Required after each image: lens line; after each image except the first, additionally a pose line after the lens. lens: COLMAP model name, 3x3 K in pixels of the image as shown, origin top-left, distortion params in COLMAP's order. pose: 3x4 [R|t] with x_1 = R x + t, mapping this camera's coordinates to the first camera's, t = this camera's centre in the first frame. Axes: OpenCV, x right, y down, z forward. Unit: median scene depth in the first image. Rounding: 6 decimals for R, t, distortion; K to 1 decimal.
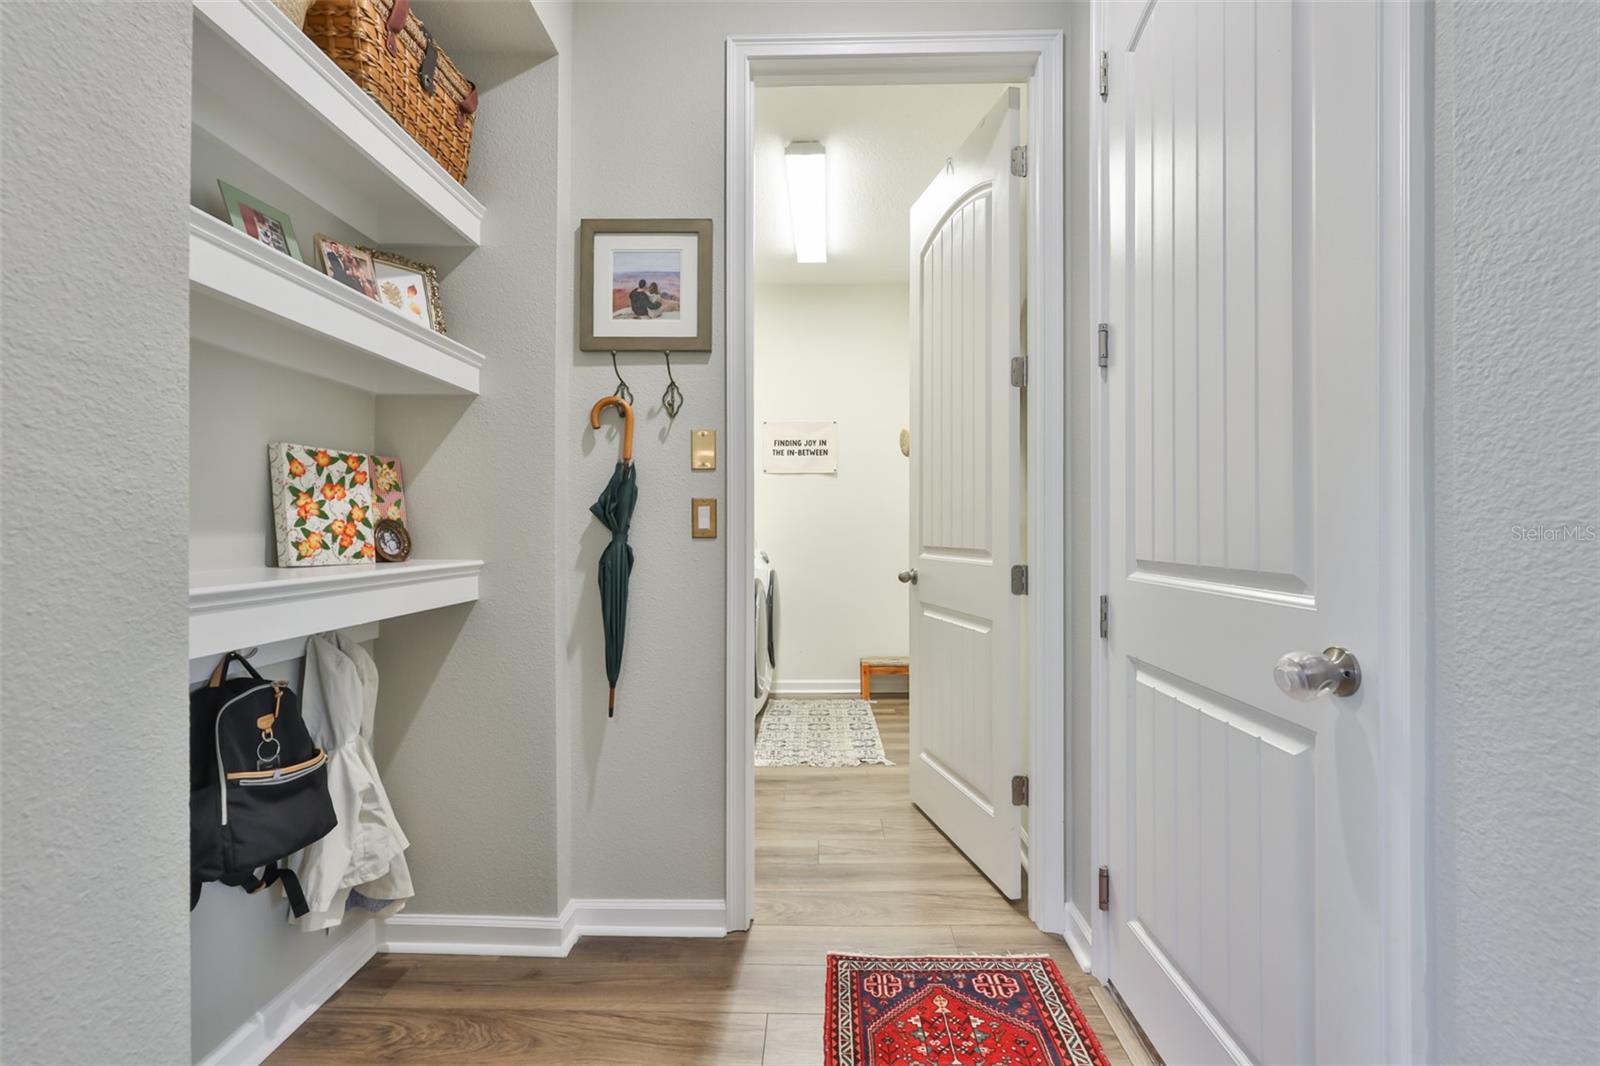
lens RADIAL K [[690.8, 0, 800.3], [0, 690.8, 530.7], [0, 0, 1]] dist [-0.004515, 0.001794]
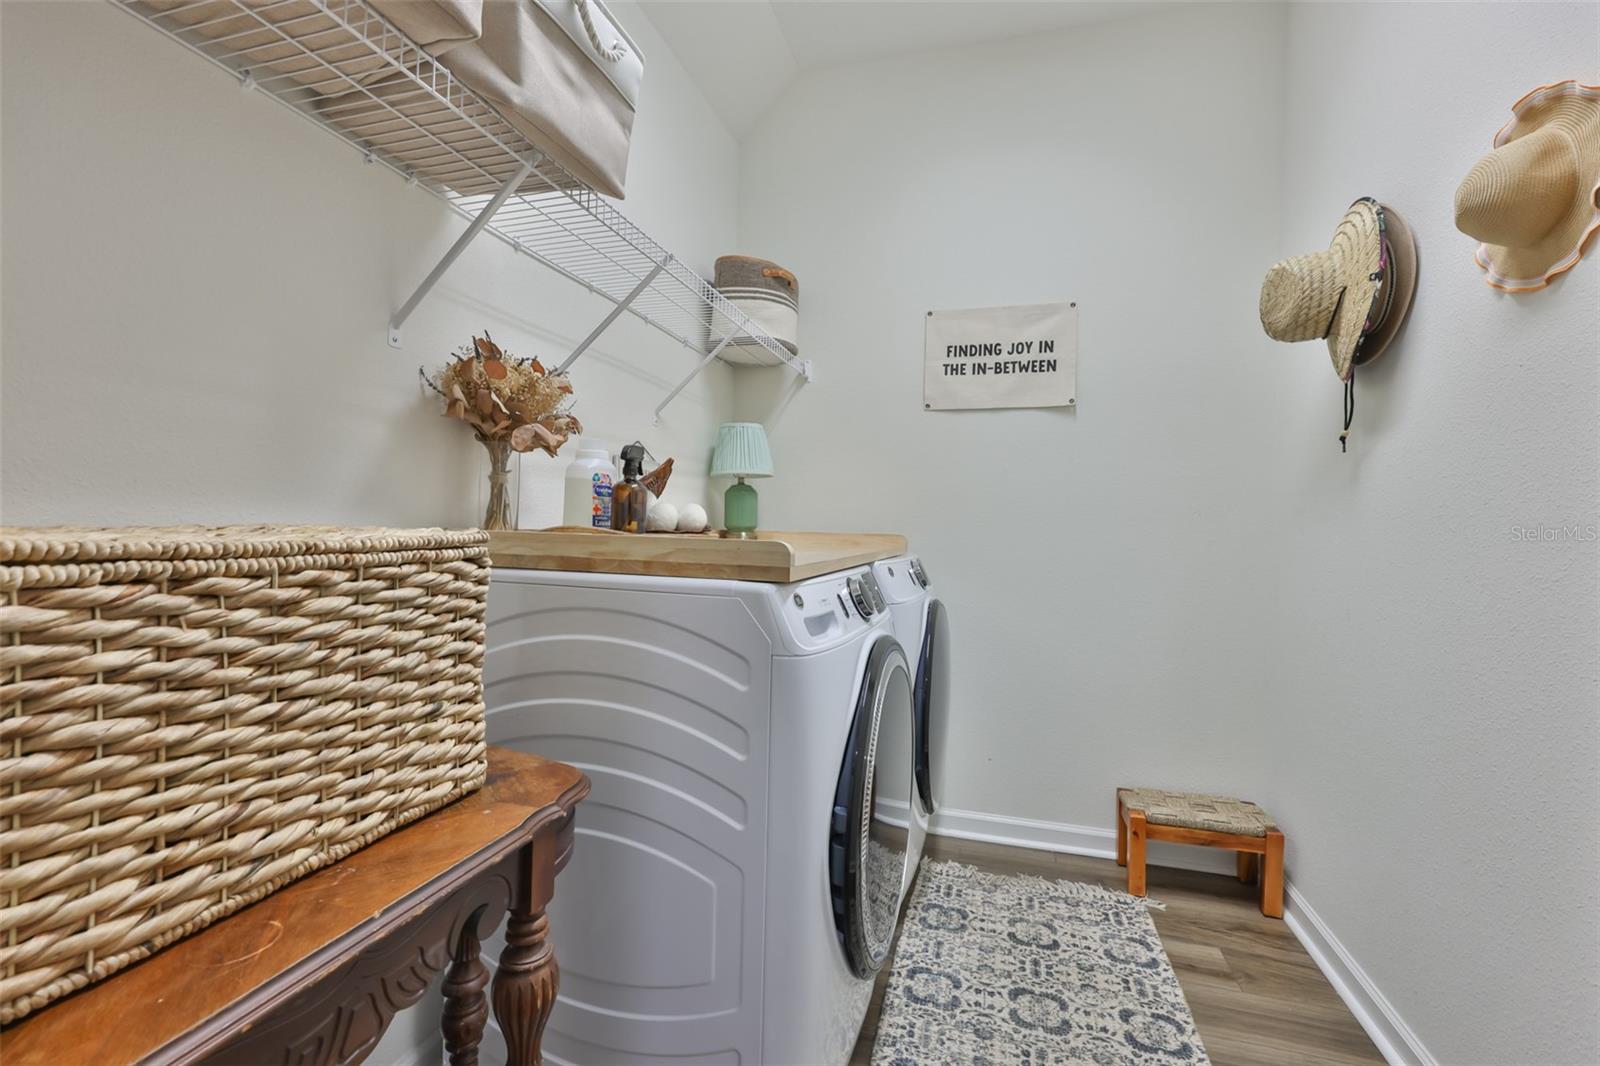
lens RADIAL K [[690.8, 0, 788.8], [0, 690.8, 531.8], [0, 0, 1]] dist [-0.004515, 0.001794]
pose [[0.963416, 0.025645, -0.266779, -0.010464], [-0.023593, 0.999662, 0.010895, 0.005907], [0.266969, -0.004202, 0.963696, 0.469007]]
